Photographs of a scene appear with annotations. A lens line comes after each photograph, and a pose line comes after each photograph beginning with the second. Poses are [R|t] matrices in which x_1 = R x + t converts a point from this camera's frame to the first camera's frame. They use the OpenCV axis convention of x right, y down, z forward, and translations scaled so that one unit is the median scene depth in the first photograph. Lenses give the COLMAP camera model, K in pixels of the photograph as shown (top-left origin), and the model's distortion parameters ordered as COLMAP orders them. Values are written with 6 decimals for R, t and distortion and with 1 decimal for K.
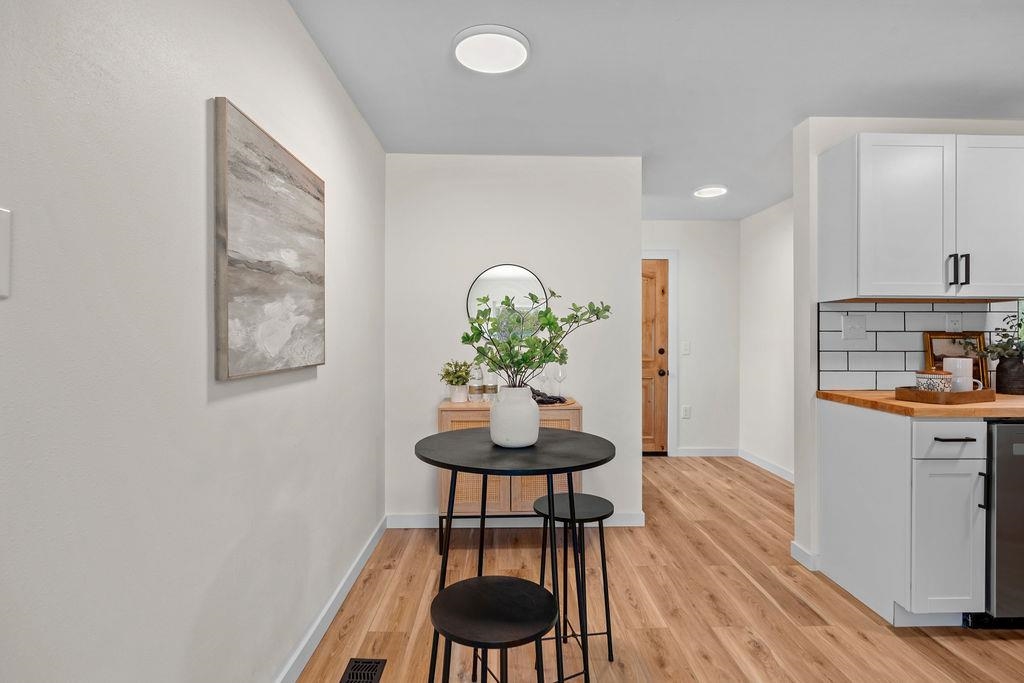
lens RADIAL K [[511.0, 0, 508.4], [0, 511.0, 341.6], [0, 0, 1]] dist [-0.009201, 0.002356]
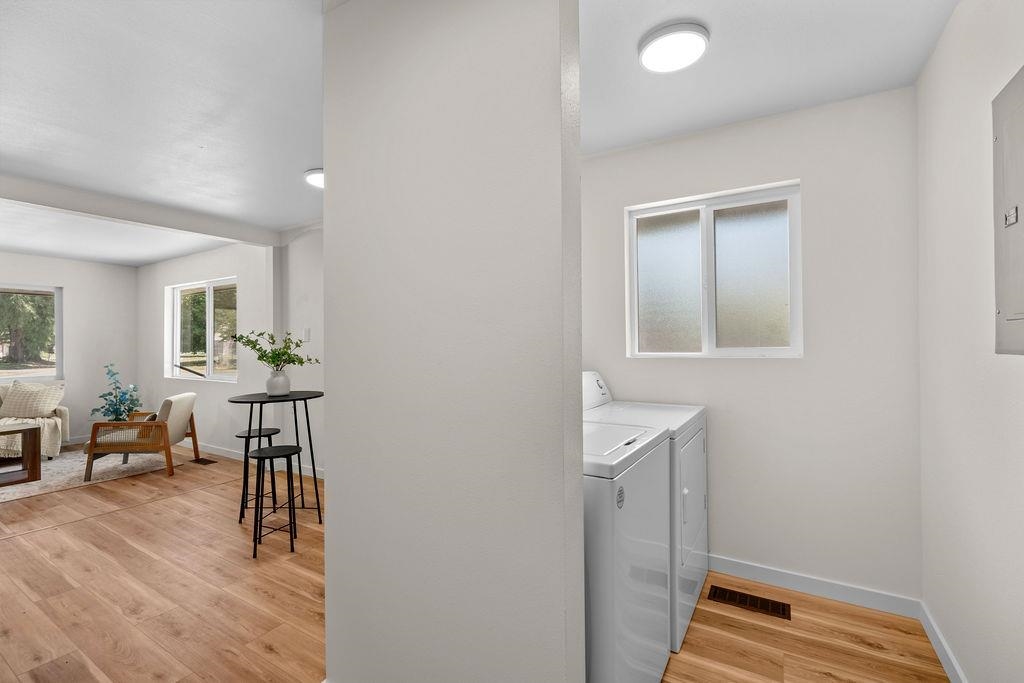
lens RADIAL K [[452.7, 0, 511.5], [0, 452.7, 341.8], [0, 0, 1]] dist [0.000492, -0.000578]
pose [[-0.535926, -0.001076, -0.844264, 0.717322], [0.008477, 0.999942, -0.006656, -0.016406], [0.844223, -0.010724, -0.535885, 1.824478]]
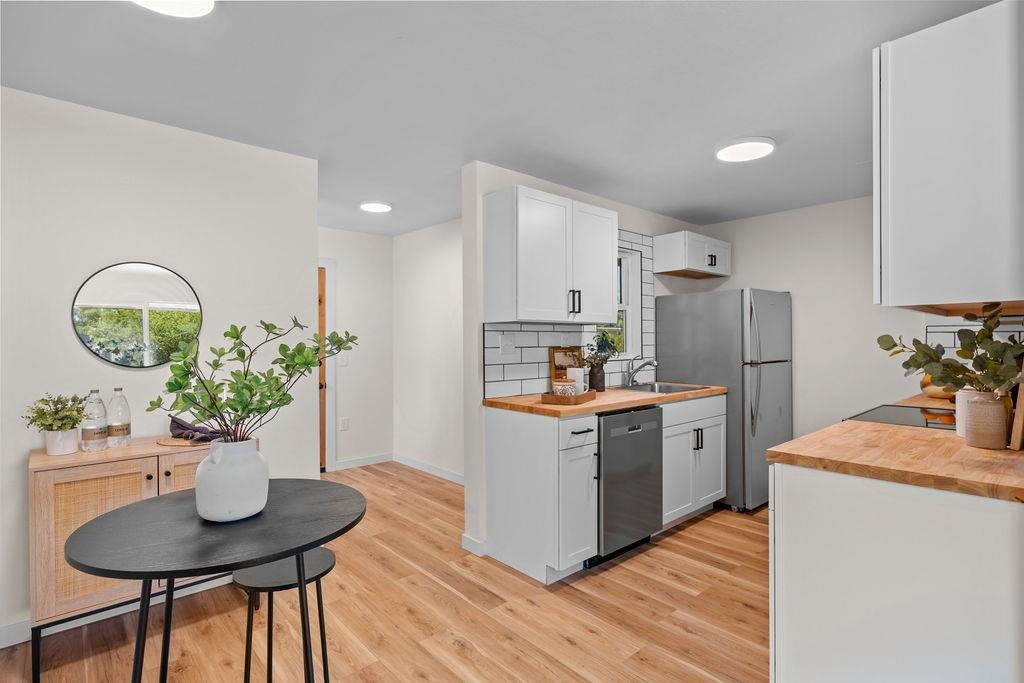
lens RADIAL K [[511.0, 0, 513.9], [0, 511.0, 344.7], [0, 0, 1]] dist [-0.009201, 0.002356]
pose [[0.754376, -0.010100, 0.656365, -0.101475], [0.010043, 0.999942, 0.003845, -0.031999], [-0.656365, 0.003691, 0.754434, 0.084712]]
